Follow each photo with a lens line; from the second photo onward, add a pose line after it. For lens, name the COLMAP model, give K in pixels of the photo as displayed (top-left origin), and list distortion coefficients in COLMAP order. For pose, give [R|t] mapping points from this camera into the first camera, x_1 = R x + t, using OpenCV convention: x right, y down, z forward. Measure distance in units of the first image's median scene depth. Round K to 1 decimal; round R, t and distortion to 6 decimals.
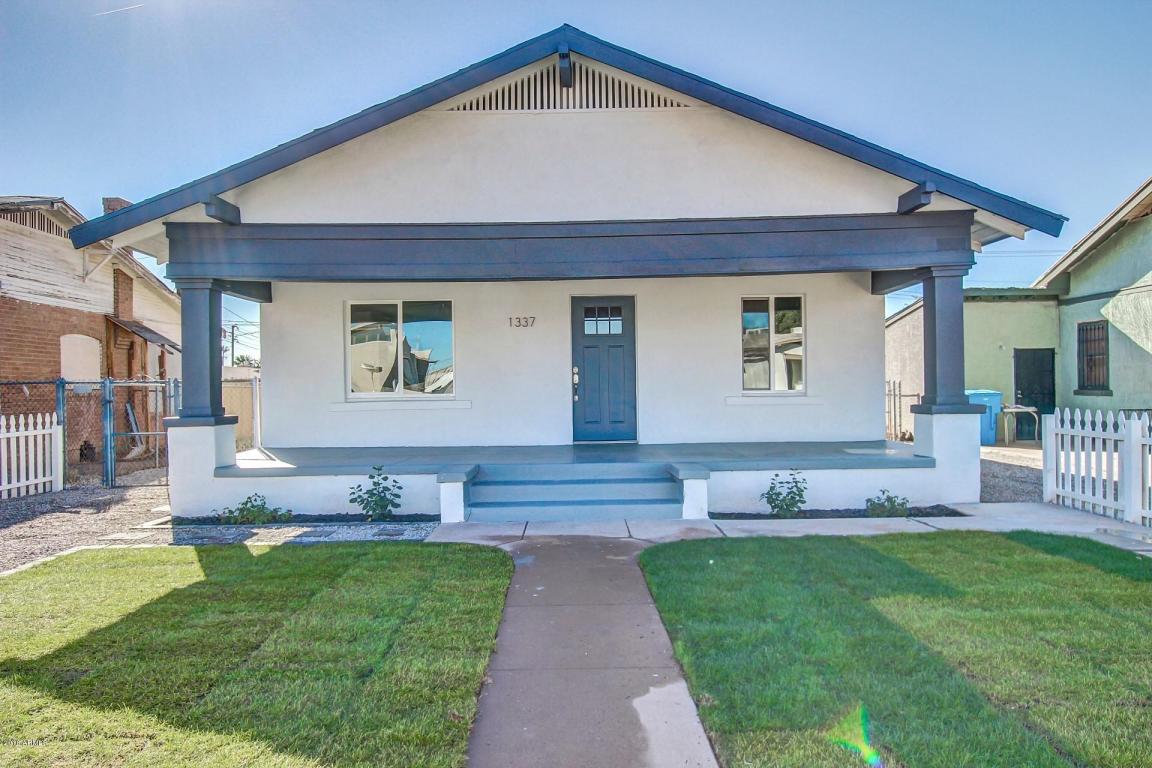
lens RADIAL K [[505.6, 0, 576.0], [0, 505.6, 384.0], [0, 0, 1]] dist [0.000104, -0.000070]
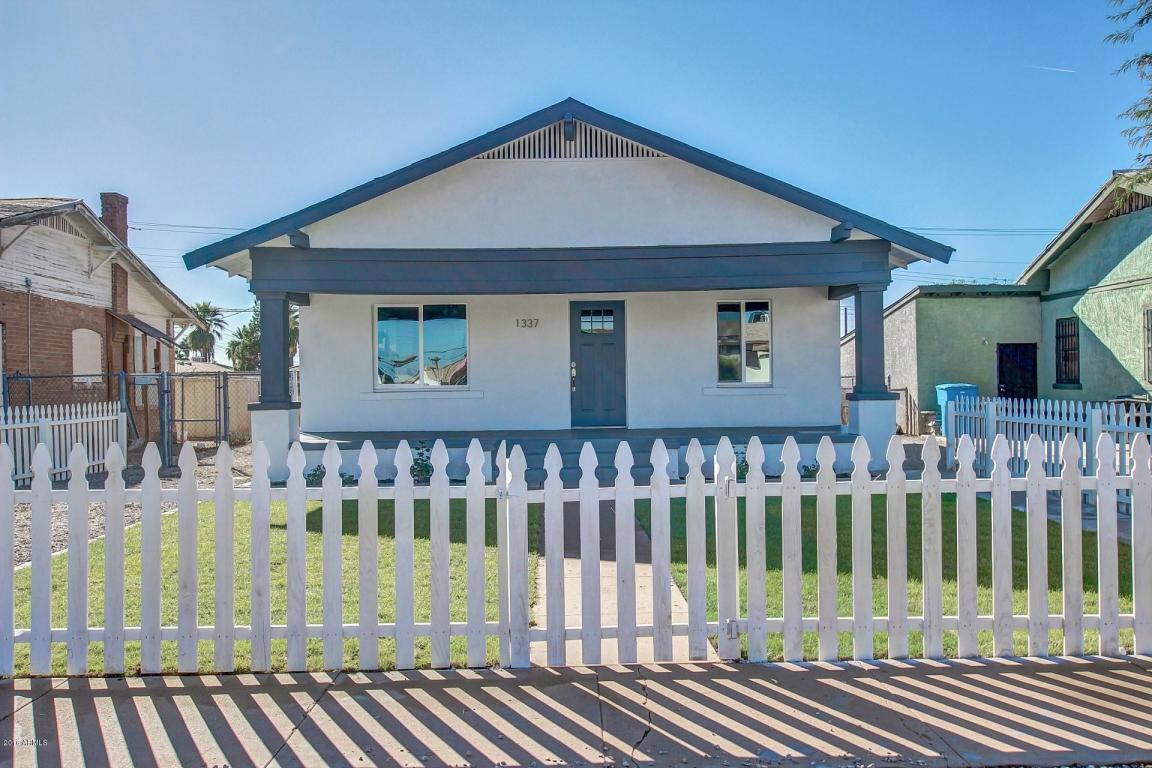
lens RADIAL K [[660.1, 0, 554.3], [0, 660.1, 376.1], [0, 0, 1]] dist [-0.032268, 0.000074]
pose [[0.999998, 0.001416, -0.001512, -0.029499], [-0.001424, 0.999988, -0.004766, 0.003874], [0.001506, 0.004768, 0.999987, -0.353462]]
